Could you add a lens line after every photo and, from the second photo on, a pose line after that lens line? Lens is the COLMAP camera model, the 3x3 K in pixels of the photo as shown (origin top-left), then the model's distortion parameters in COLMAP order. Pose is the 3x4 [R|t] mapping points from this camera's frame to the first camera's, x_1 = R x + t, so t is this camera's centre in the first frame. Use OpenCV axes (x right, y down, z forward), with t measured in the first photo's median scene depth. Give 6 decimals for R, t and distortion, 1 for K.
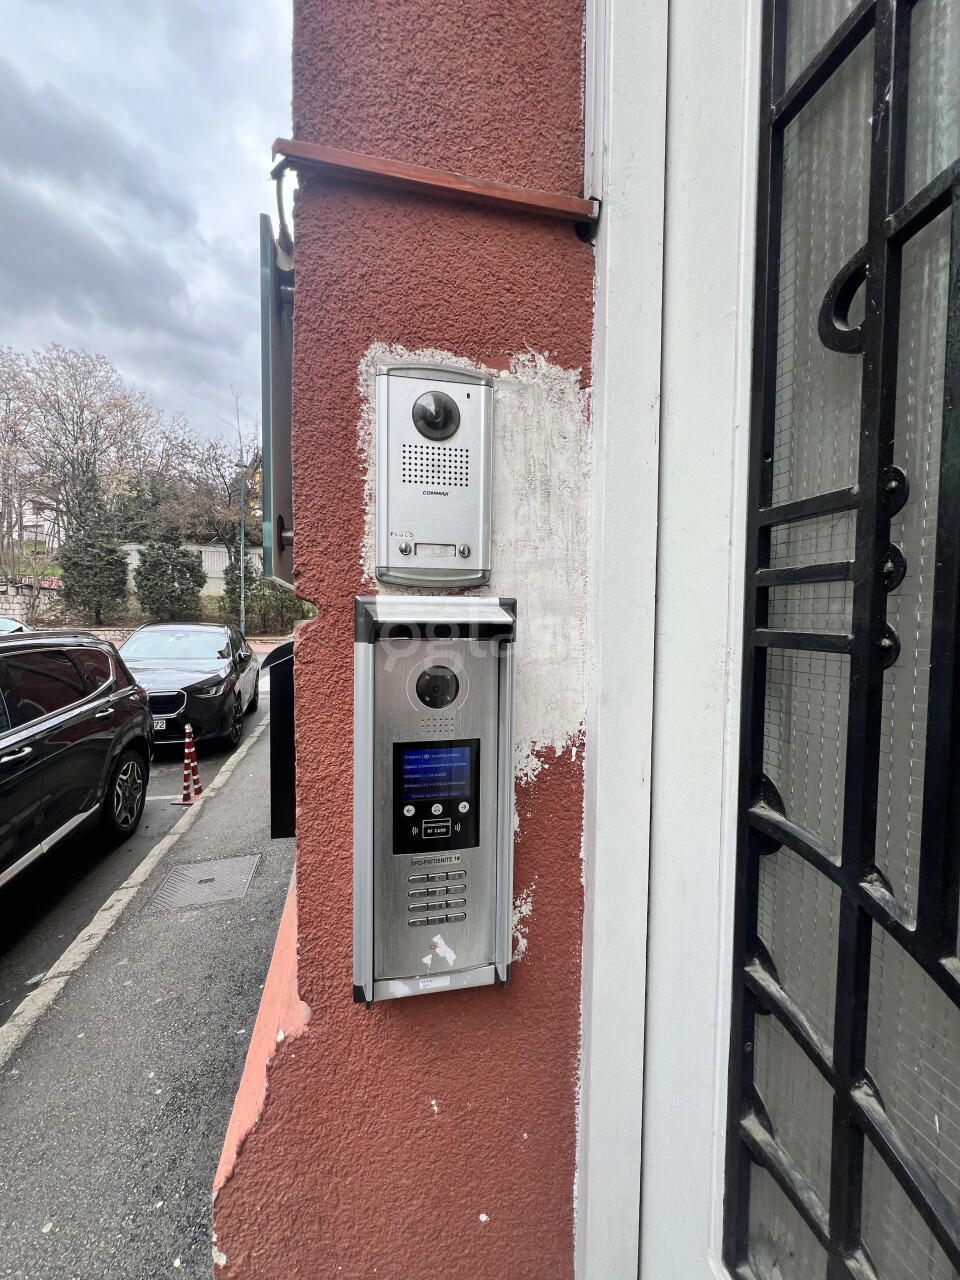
lens RADIAL K [[514.1, 0, 479.0], [0, 514.1, 639.2], [0, 0, 1]] dist [-0.001639, -0.000061]
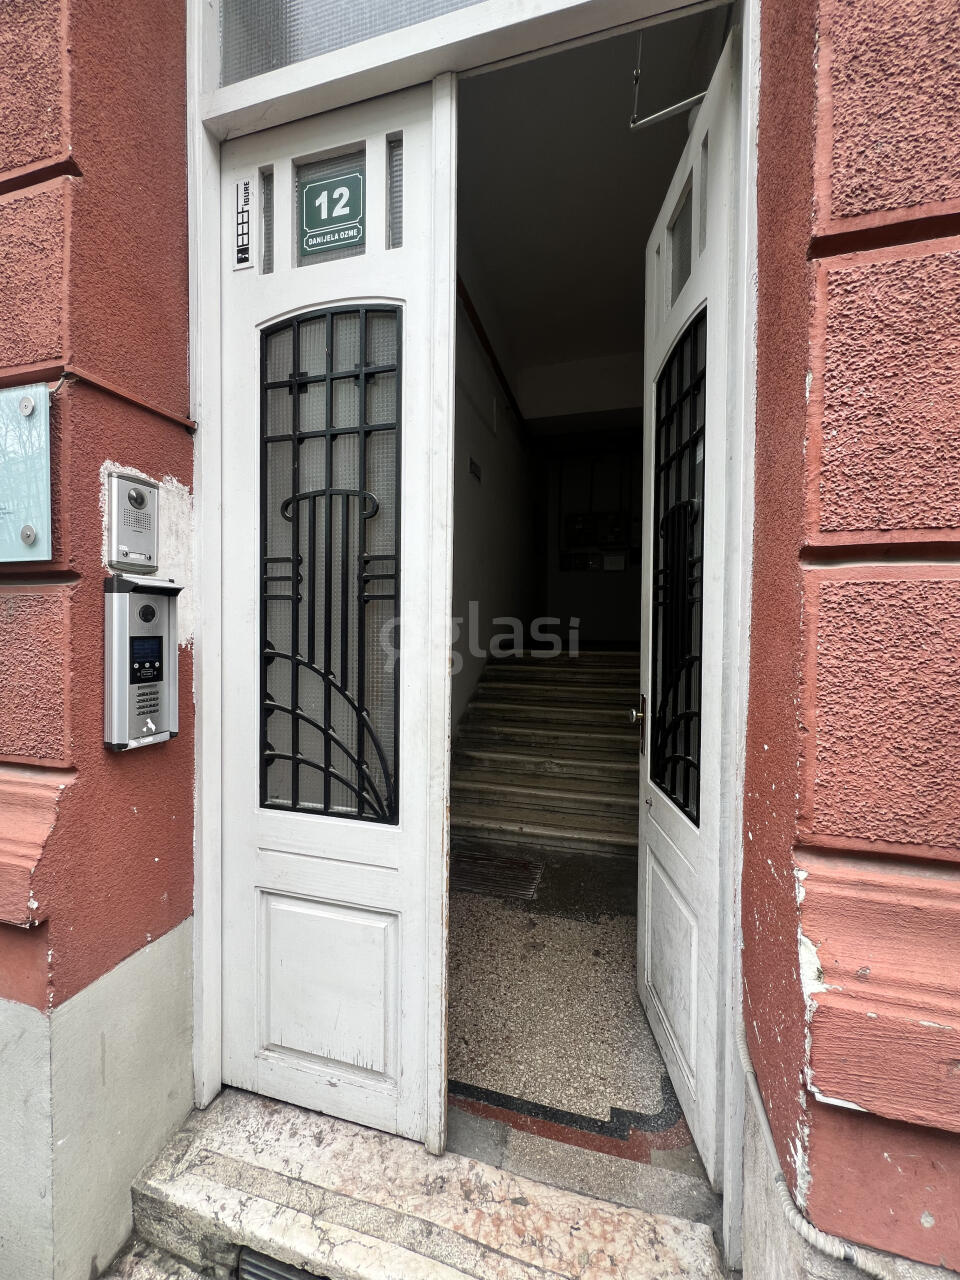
lens RADIAL K [[513.4, 0, 479.9], [0, 513.4, 637.6], [0, 0, 1]] dist [-0.000675, -0.000063]
pose [[0.488380, -0.023090, 0.872326, -1.382183], [0.031929, 0.999453, 0.008579, 0.228851], [-0.872047, 0.023663, 0.488850, -1.493654]]
